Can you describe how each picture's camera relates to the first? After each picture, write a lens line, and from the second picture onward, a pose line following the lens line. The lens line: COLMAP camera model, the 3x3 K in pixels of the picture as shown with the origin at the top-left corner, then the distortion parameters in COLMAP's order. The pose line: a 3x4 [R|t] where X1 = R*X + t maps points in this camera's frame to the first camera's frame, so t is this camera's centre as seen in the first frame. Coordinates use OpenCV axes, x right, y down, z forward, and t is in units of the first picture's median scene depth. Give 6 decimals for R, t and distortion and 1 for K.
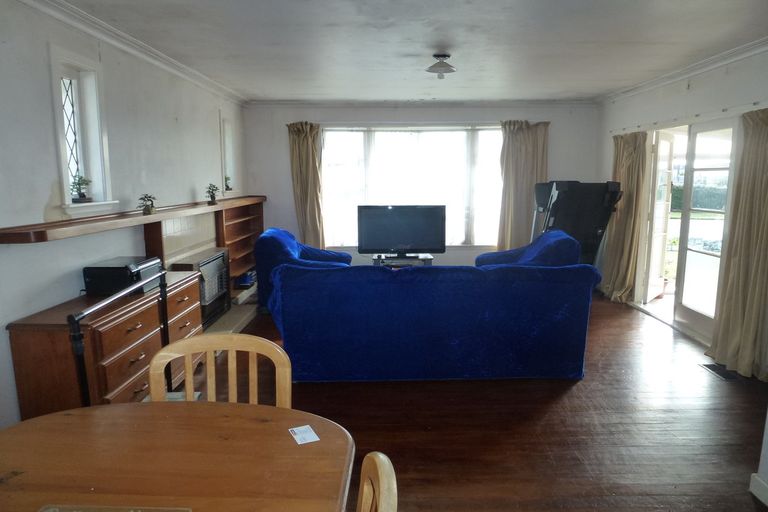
lens RADIAL K [[553.3, 0, 383.6], [0, 553.3, 270.7], [0, 0, 1]] dist [-0.048483, 0.019408]
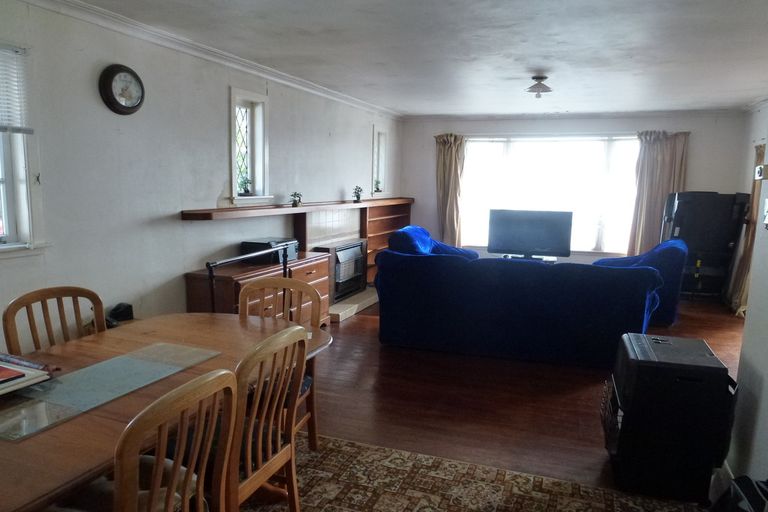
lens RADIAL K [[553.3, 0, 384.3], [0, 553.3, 259.2], [0, 0, 1]] dist [-0.048483, 0.019408]
pose [[0.939850, 0.064395, -0.335462, 0.141210], [-0.074848, 0.997027, -0.018309, 0.018930], [0.333286, 0.042316, 0.941876, -0.109954]]
